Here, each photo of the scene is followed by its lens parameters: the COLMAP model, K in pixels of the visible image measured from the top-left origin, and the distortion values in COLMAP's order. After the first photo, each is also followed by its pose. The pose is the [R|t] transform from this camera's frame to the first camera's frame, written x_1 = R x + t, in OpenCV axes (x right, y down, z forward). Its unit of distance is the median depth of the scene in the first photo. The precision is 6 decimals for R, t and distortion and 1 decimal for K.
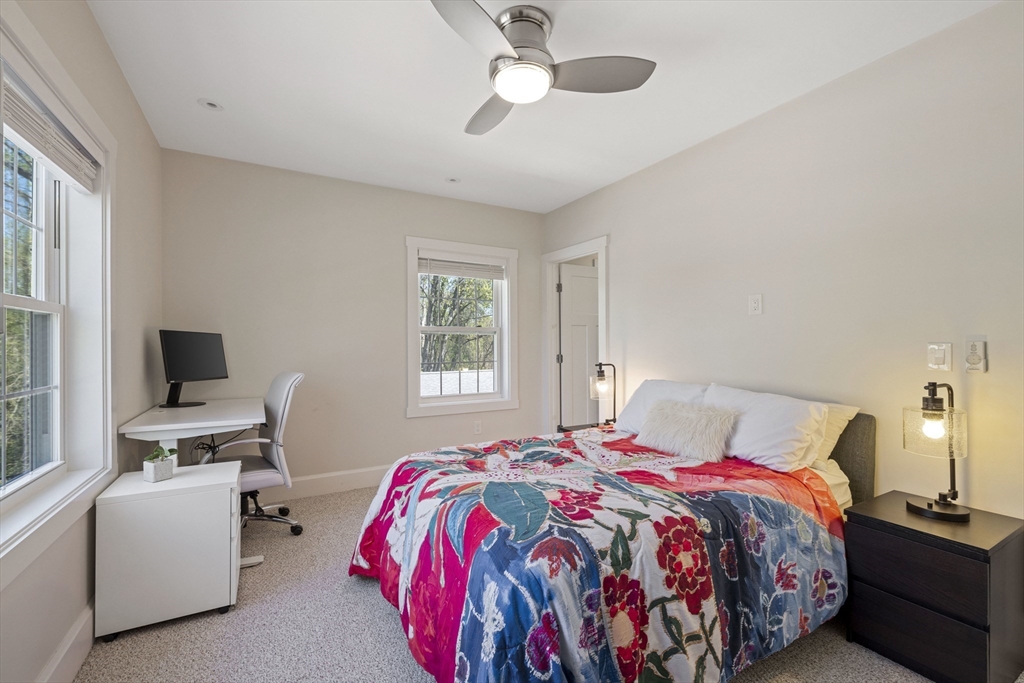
lens RADIAL K [[431.0, 0, 509.4], [0, 431.0, 343.0], [0, 0, 1]] dist [0.014411, 0.000867]
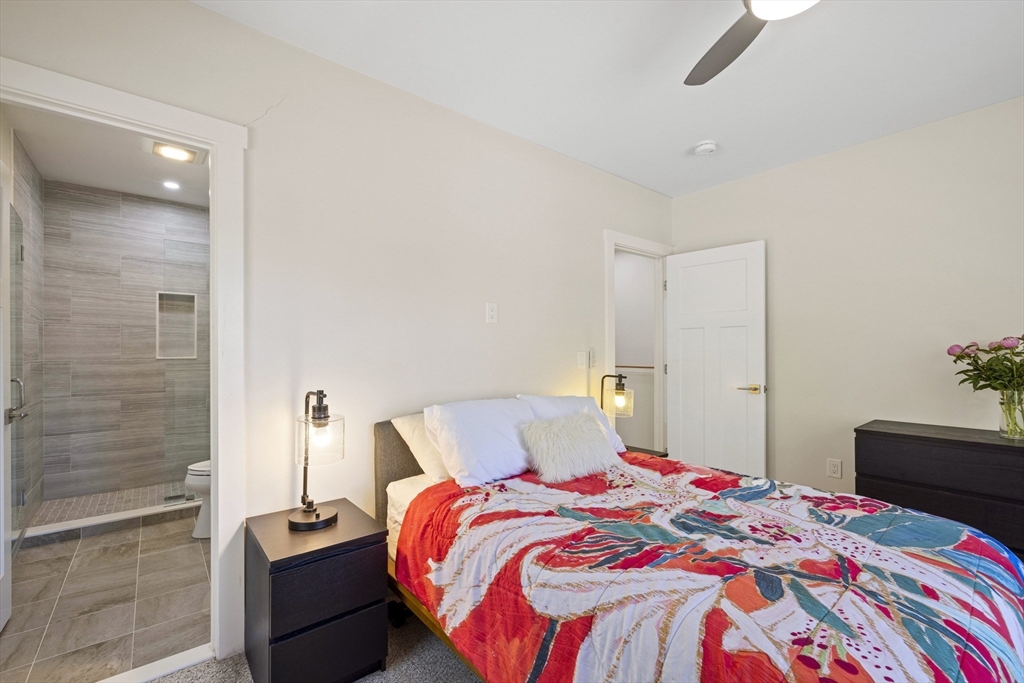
lens RADIAL K [[431.0, 0, 516.9], [0, 431.0, 343.0], [0, 0, 1]] dist [0.014411, 0.000867]
pose [[-0.176935, 0.014057, 0.984122, -0.616112], [0.000861, 0.999900, -0.014127, -0.006599], [-0.984222, -0.001652, -0.176929, 1.624493]]
